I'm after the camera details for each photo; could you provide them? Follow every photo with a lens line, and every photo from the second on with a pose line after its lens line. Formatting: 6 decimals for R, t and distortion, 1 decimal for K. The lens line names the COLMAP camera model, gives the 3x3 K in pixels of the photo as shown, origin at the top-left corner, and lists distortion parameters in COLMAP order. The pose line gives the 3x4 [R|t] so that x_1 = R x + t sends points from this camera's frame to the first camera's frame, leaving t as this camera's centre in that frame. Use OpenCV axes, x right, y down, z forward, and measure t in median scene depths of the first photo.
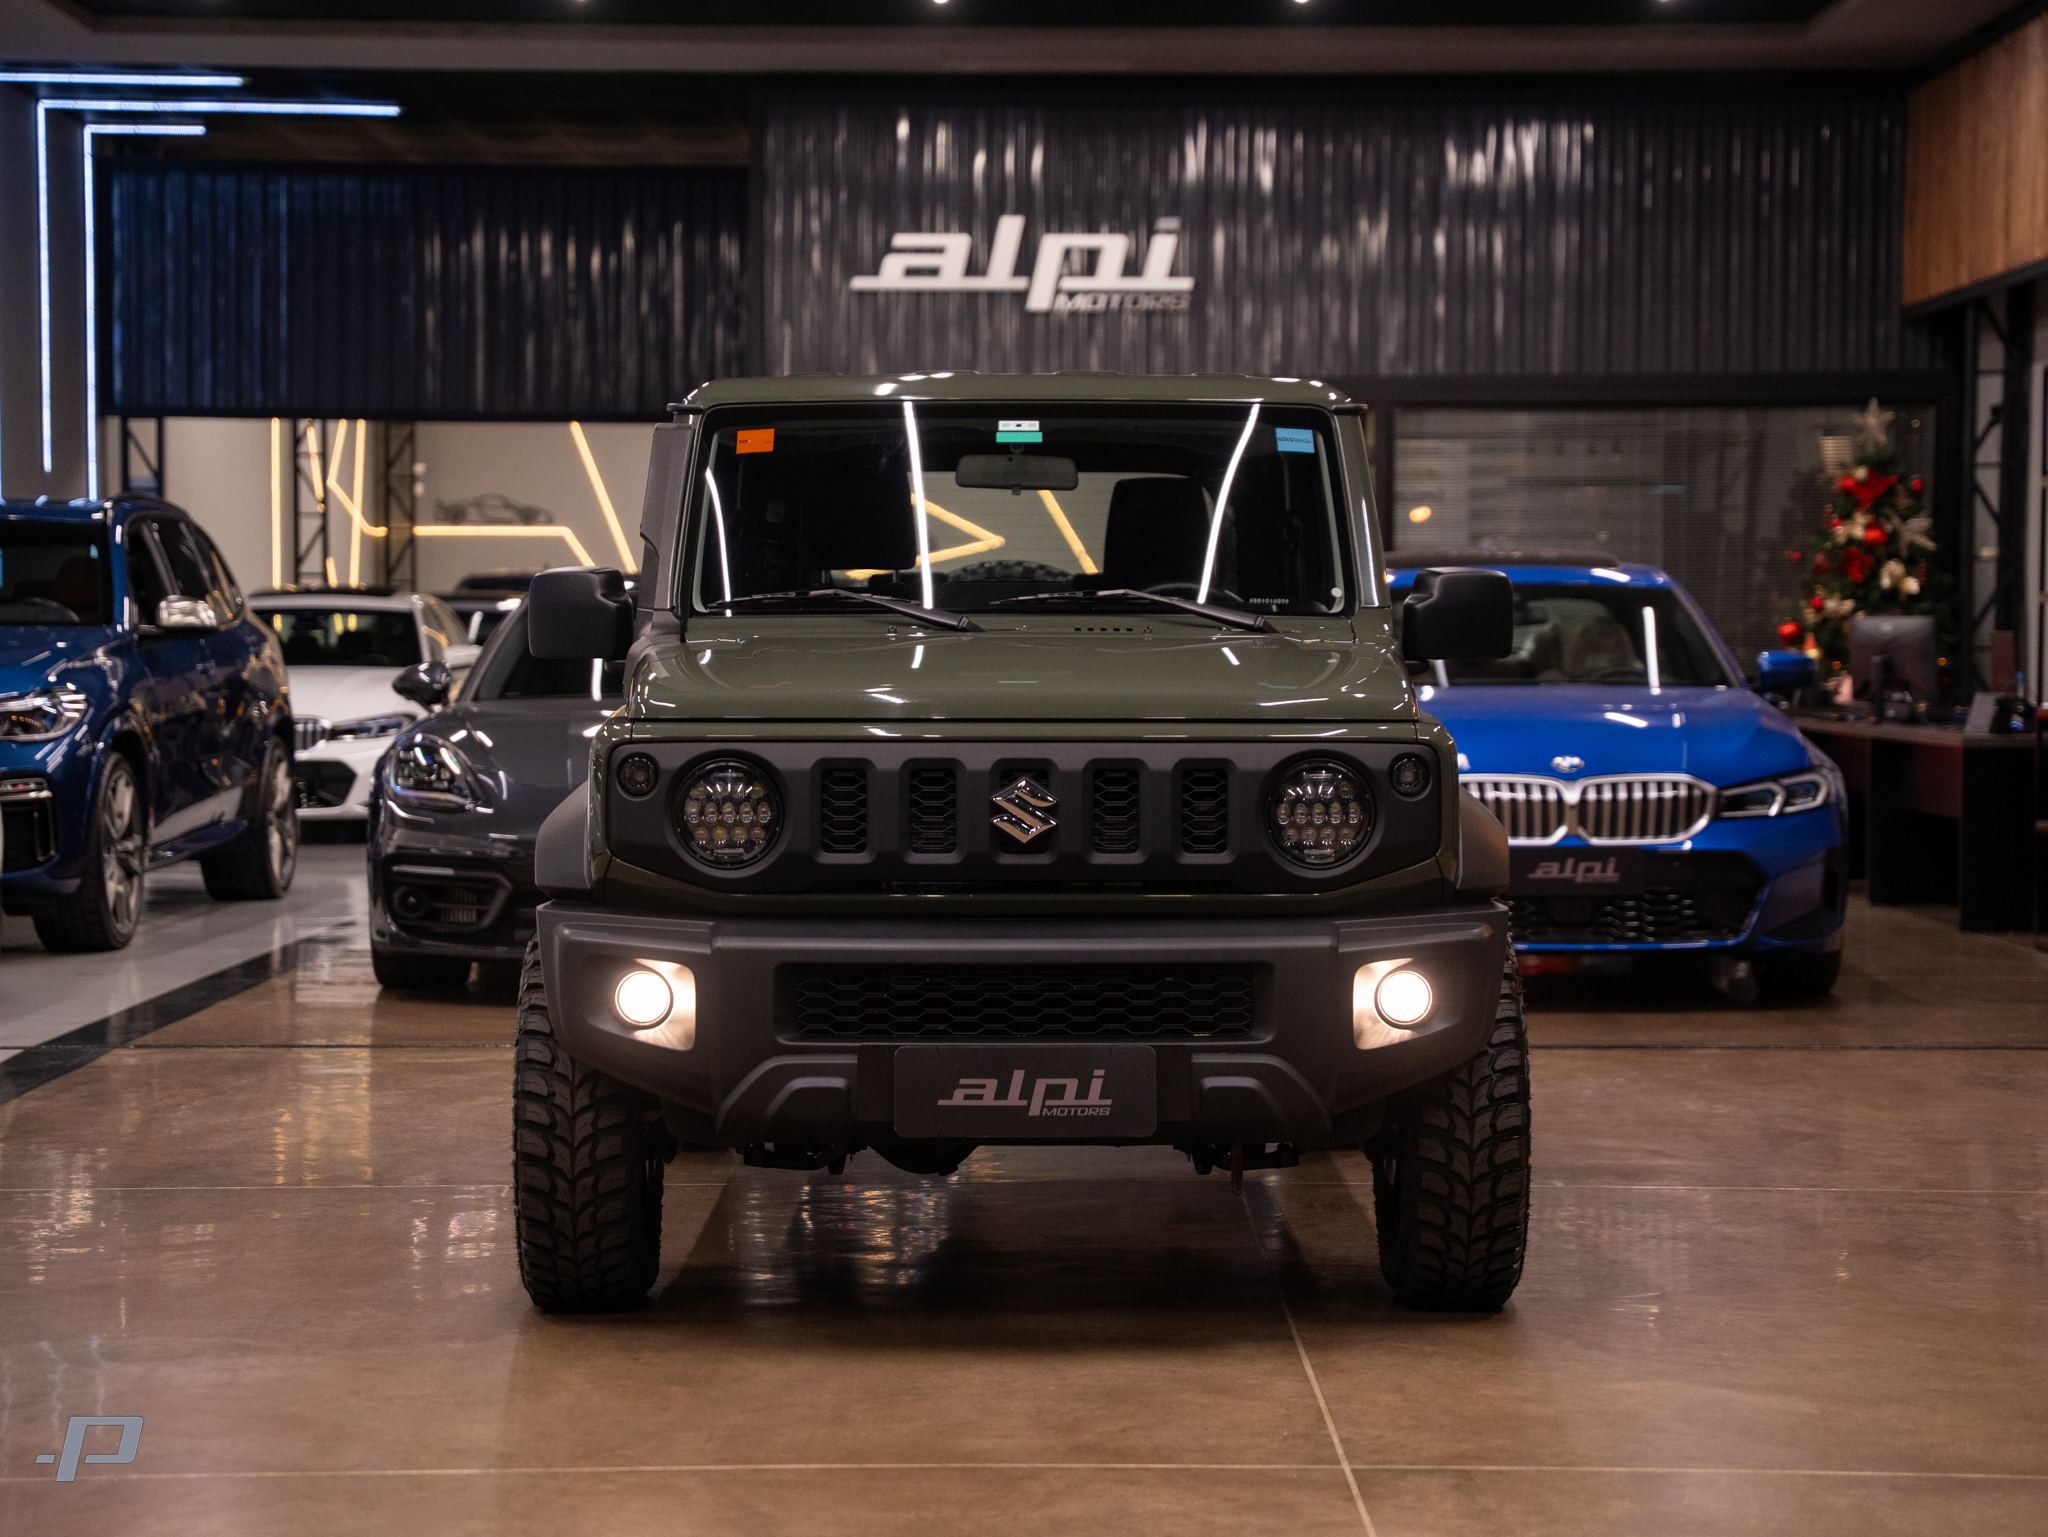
lens RADIAL K [[4007.2, 0, 998.4], [0, 4007.2, 775.5], [0, 0, 1]] dist [0.207059, 0.474524]
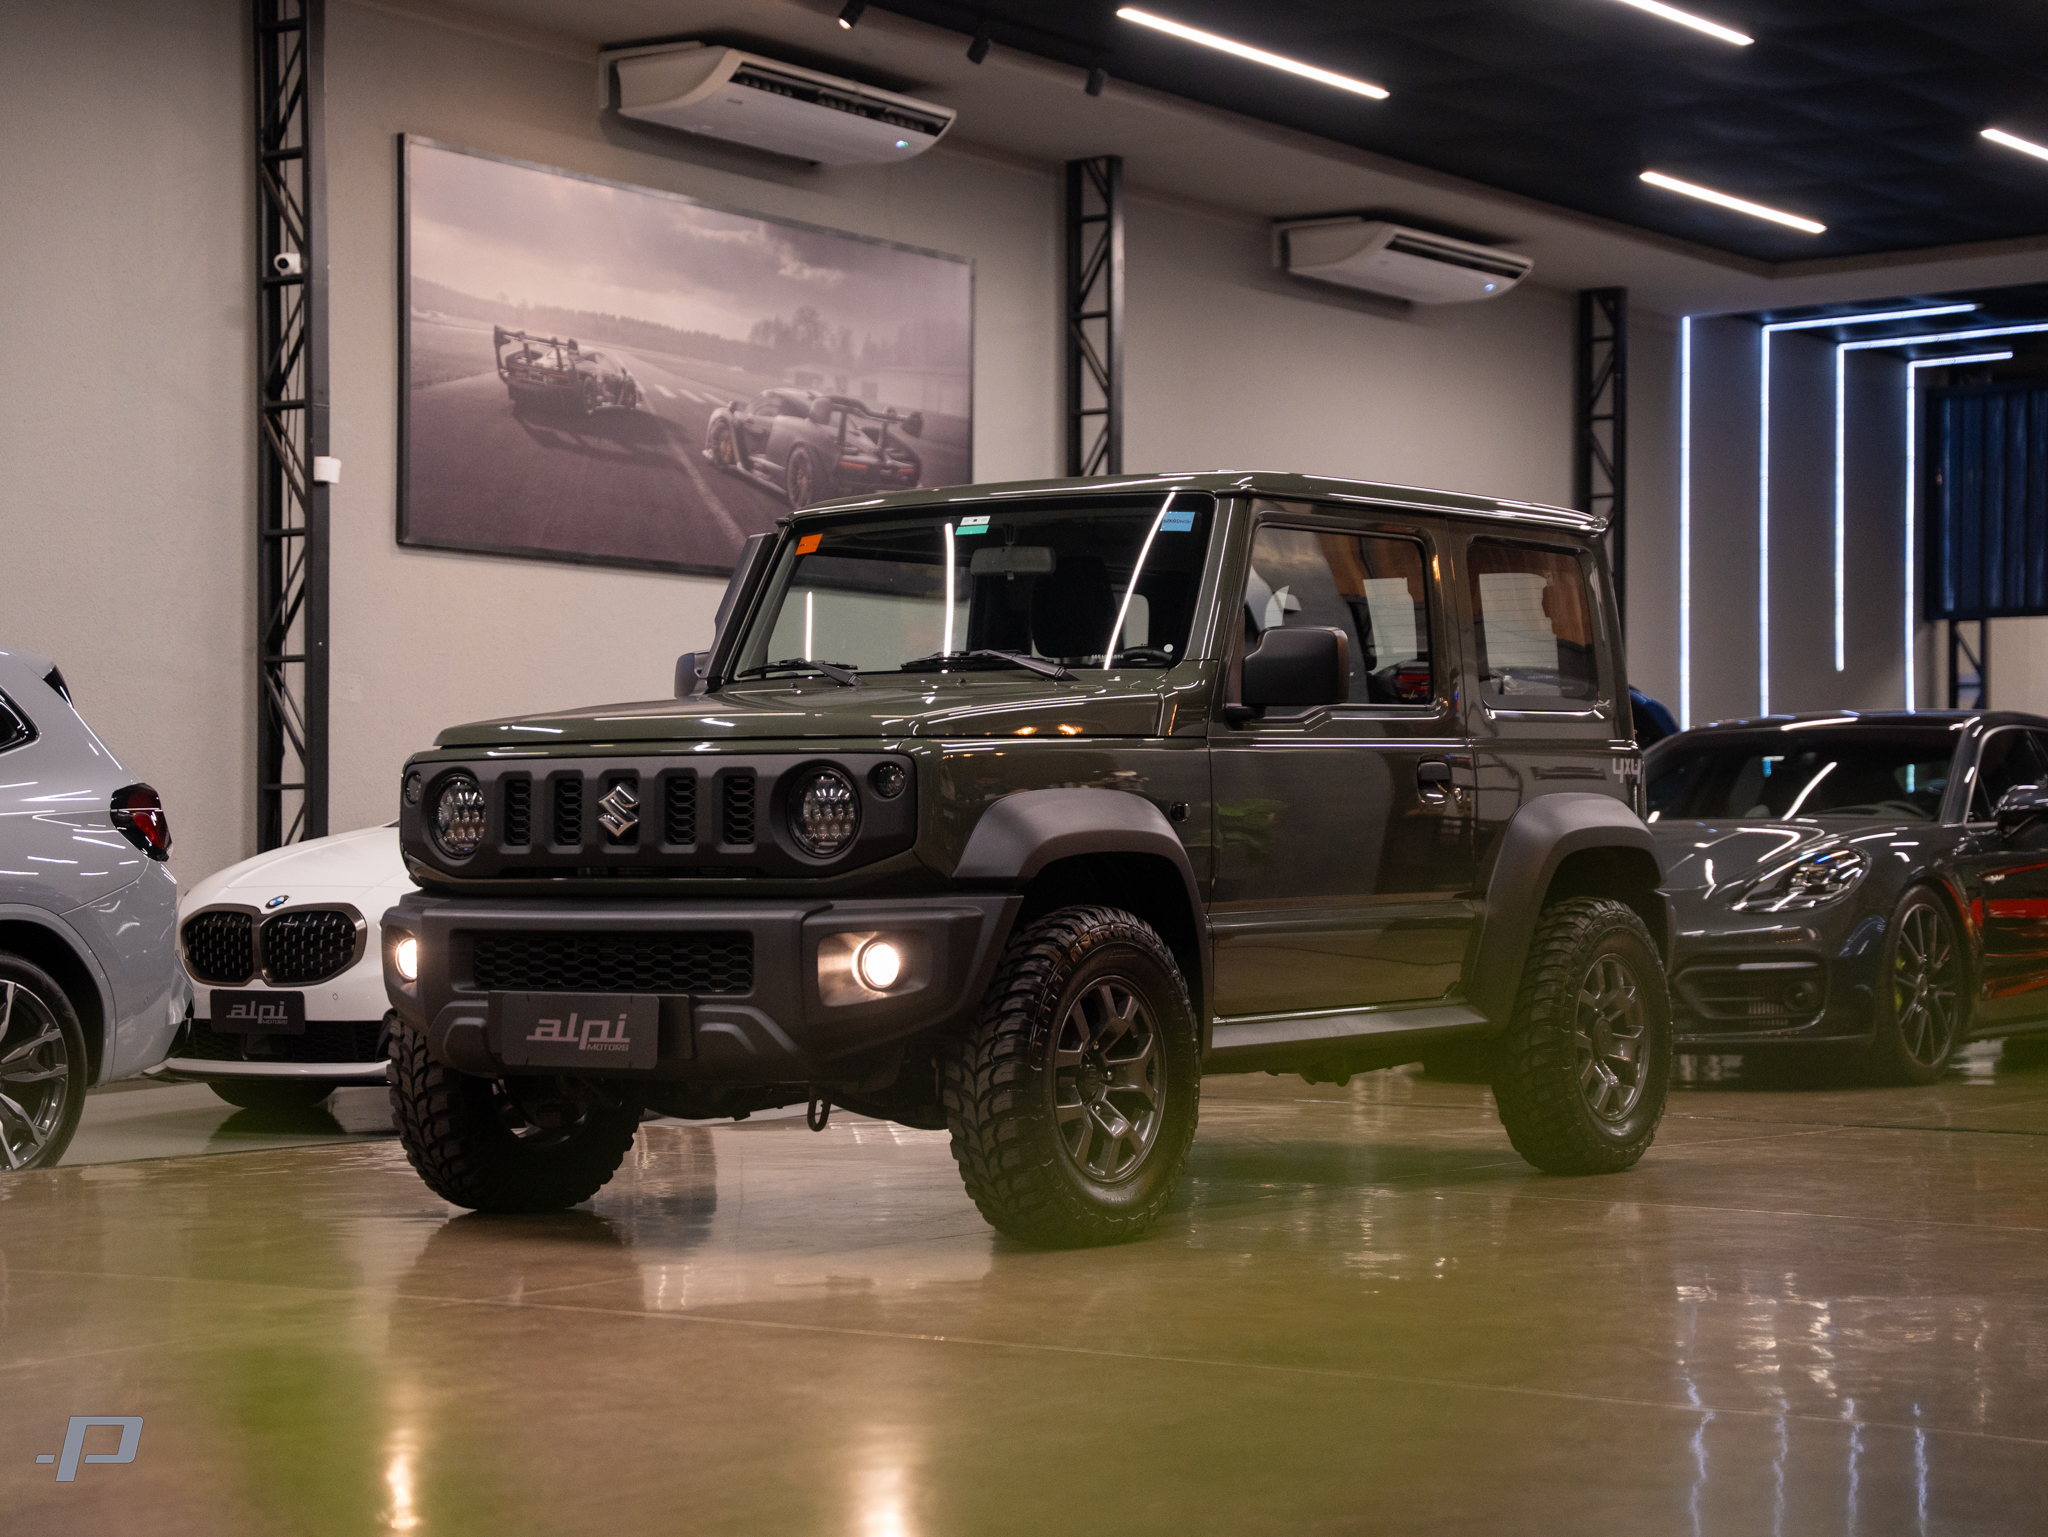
lens RADIAL K [[3733.1, 0, 1035.5], [0, 3733.1, 786.1], [0, 0, 1]] dist [0.184230, 0.015548]
pose [[0.821339, -0.013932, -0.570271, 0.224226], [-0.017788, 0.998590, -0.050014, 0.016467], [0.570164, 0.051223, 0.819933, 0.032334]]
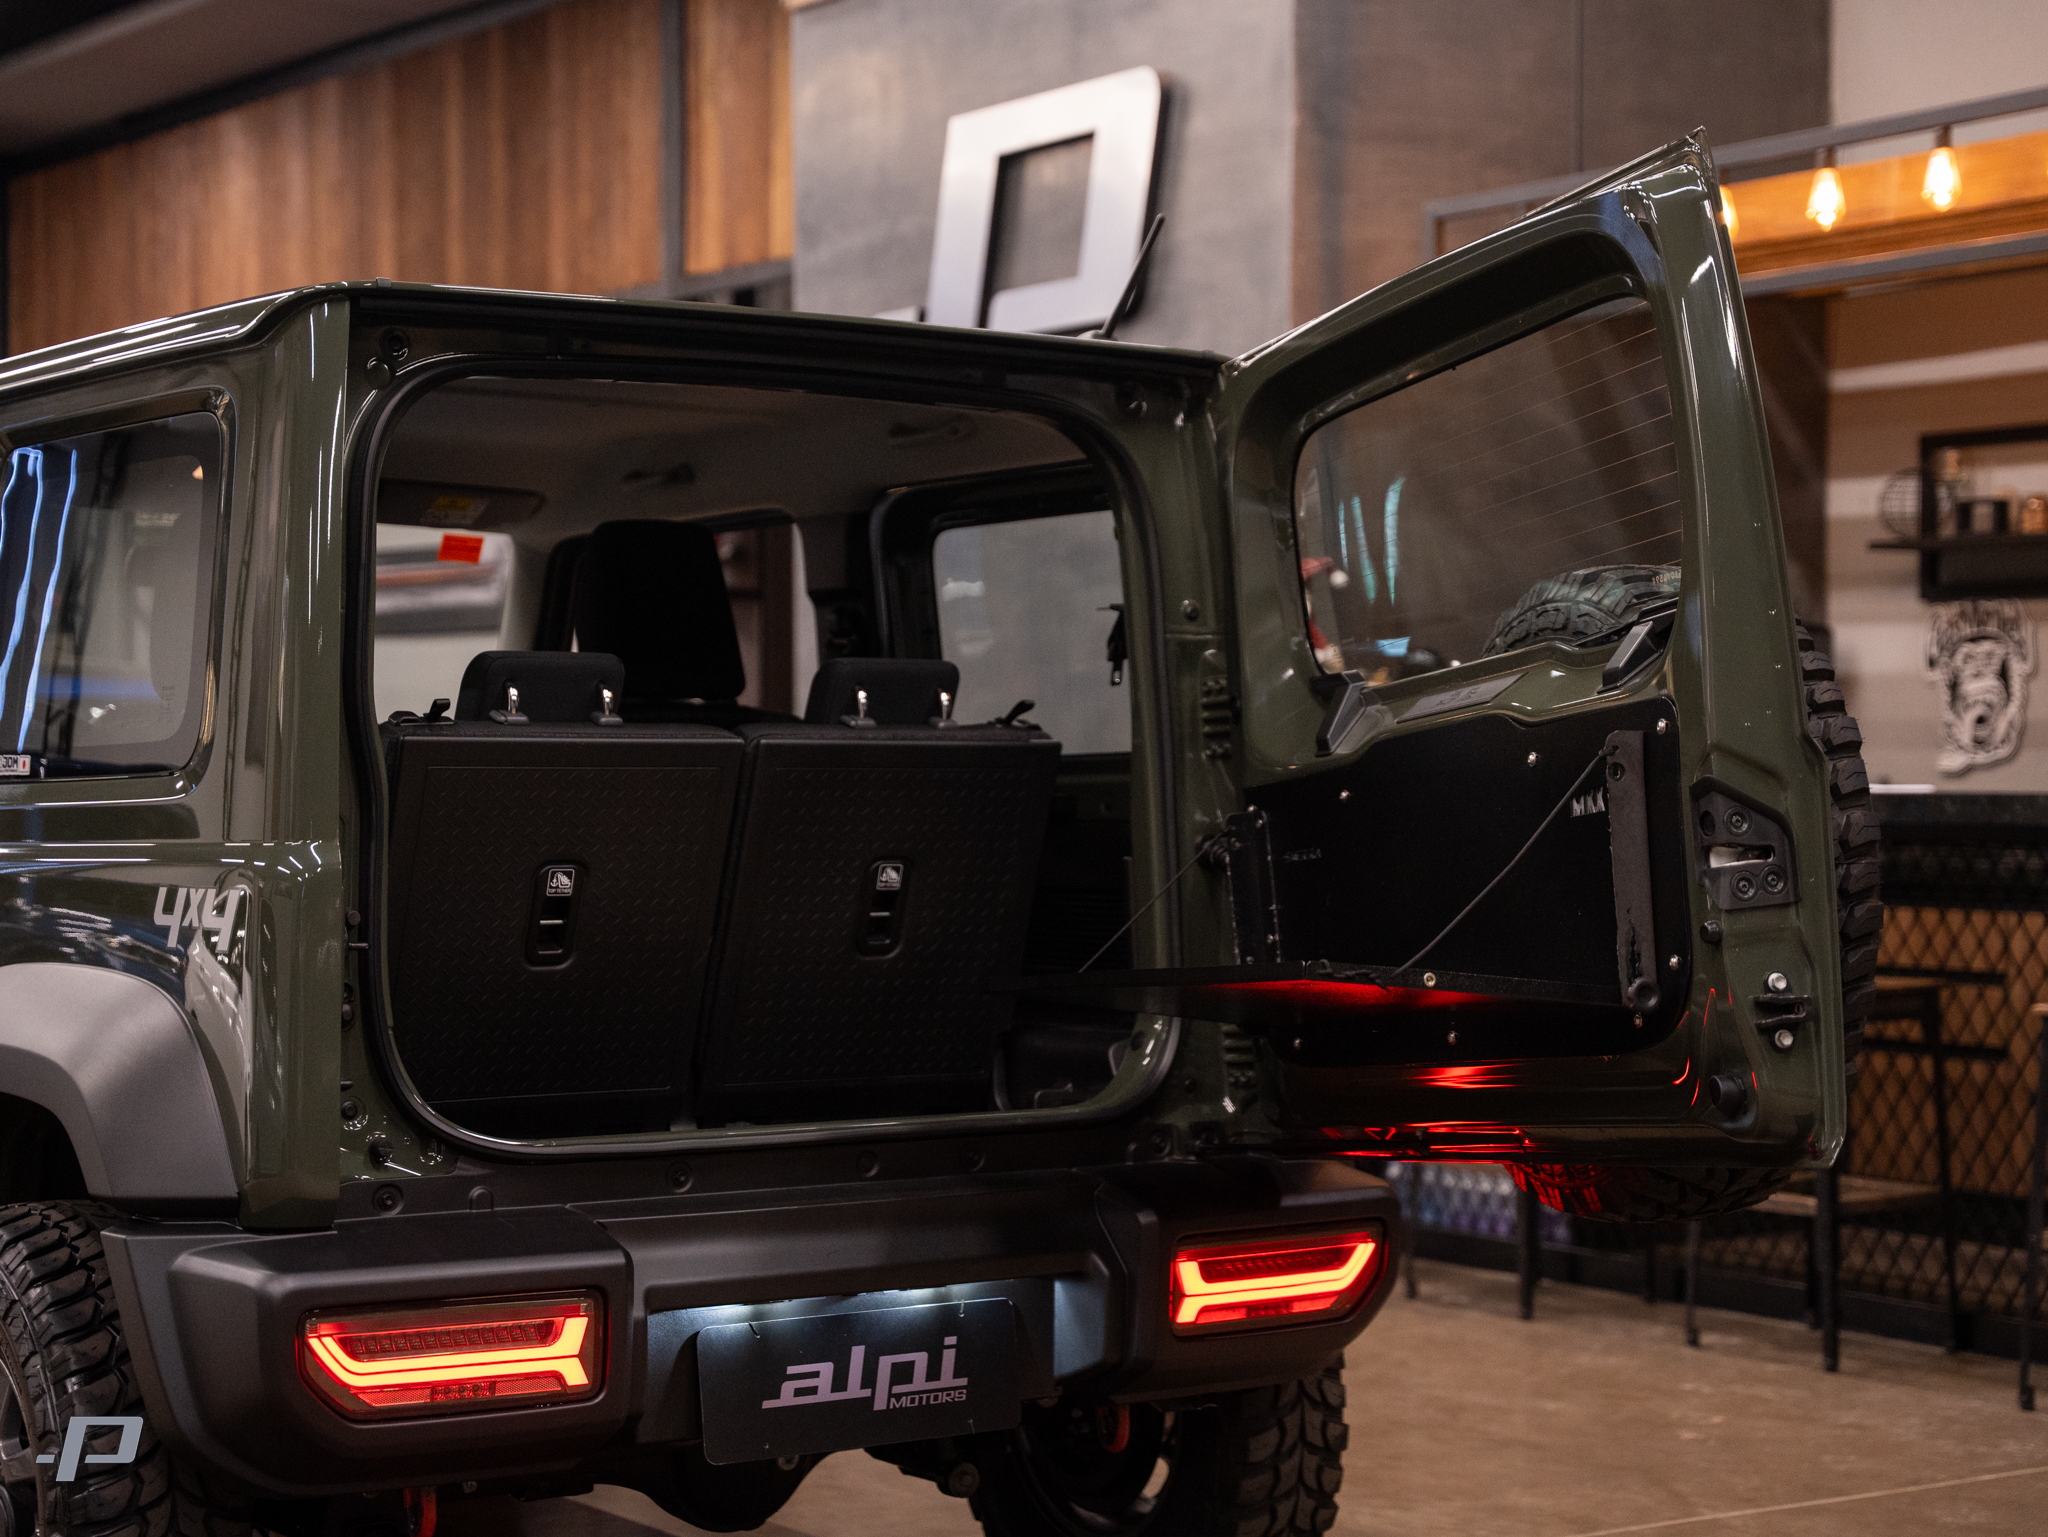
lens RADIAL K [[3704.6, 0, 922.1], [0, 3704.6, 767.4], [0, 0, 1]] dist [0.124311, -0.129472]
pose [[0.830199, -0.001737, 0.557465, -0.092866], [0.018572, 0.999526, -0.024544, -0.007978], [-0.557158, 0.030730, 0.829837, 0.192986]]
